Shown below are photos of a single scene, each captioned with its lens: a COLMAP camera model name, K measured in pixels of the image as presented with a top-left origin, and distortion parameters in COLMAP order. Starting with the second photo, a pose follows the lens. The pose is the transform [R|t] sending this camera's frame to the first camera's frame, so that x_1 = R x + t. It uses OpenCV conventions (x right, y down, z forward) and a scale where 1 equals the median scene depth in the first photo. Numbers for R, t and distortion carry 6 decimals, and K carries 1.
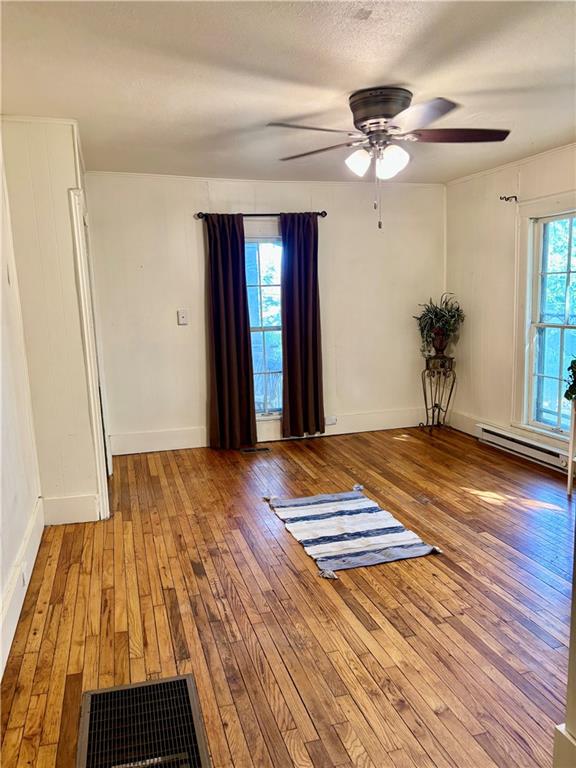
lens RADIAL K [[585.4, 0, 288.0], [0, 585.4, 384.0], [0, 0, 1]] dist [0.059334, -0.064619]
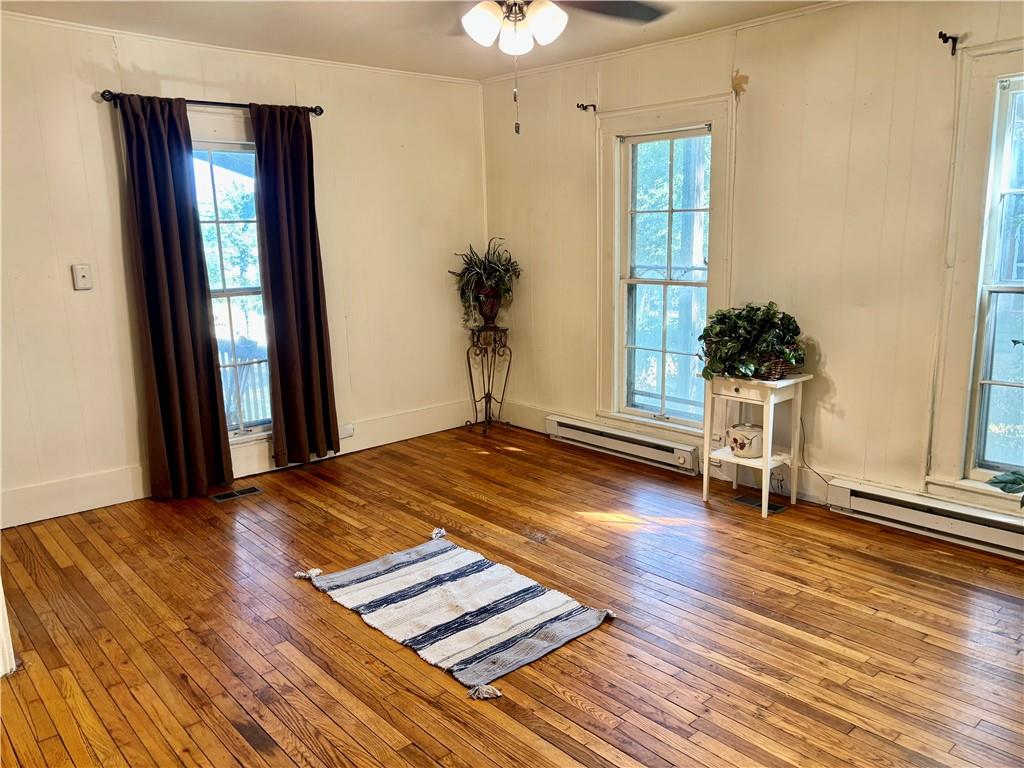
lens RADIAL K [[780.5, 0, 515.7], [0, 780.5, 390.1], [0, 0, 1]] dist [0.059334, -0.064619]
pose [[0.906298, -0.078272, 0.415328, -0.135389], [0.061408, 0.996660, 0.053829, -0.022907], [-0.418154, -0.023280, 0.908078, 0.145086]]
